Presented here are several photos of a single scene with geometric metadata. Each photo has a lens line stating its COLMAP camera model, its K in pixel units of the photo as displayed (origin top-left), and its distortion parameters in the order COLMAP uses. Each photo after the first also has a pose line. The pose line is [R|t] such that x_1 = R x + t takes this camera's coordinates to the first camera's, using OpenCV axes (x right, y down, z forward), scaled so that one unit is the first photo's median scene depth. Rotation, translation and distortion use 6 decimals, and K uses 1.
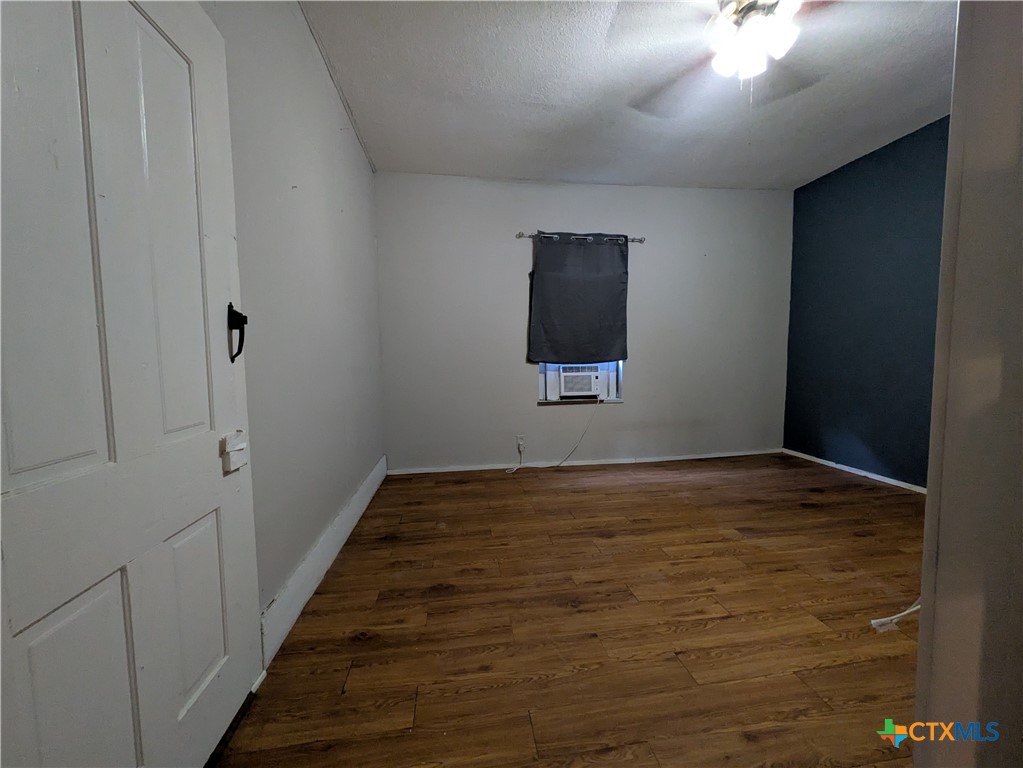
lens RADIAL K [[407.2, 0, 513.2], [0, 407.2, 384.1], [0, 0, 1]] dist [-0.000547, 0.000659]
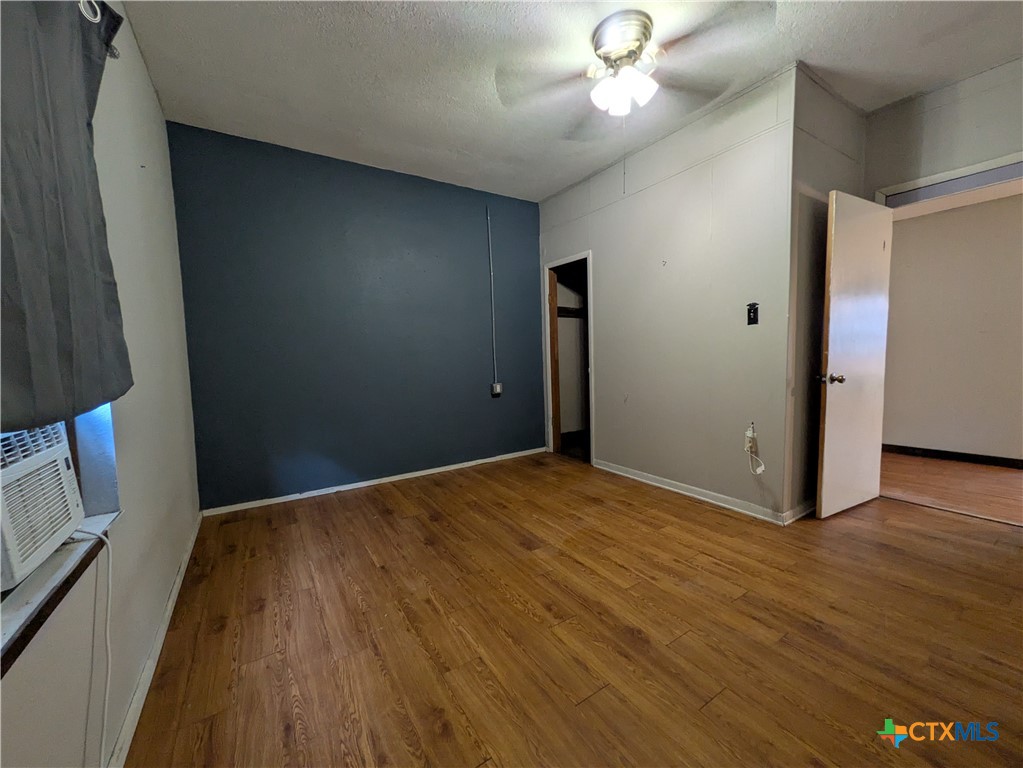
lens RADIAL K [[407.2, 0, 514.8], [0, 407.2, 386.2], [0, 0, 1]] dist [-0.000547, 0.000659]
pose [[-0.419076, -0.050017, 0.906572, -0.273922], [0.094376, 0.990673, 0.098284, -0.114419], [-0.903033, 0.126747, -0.410447, 1.427128]]
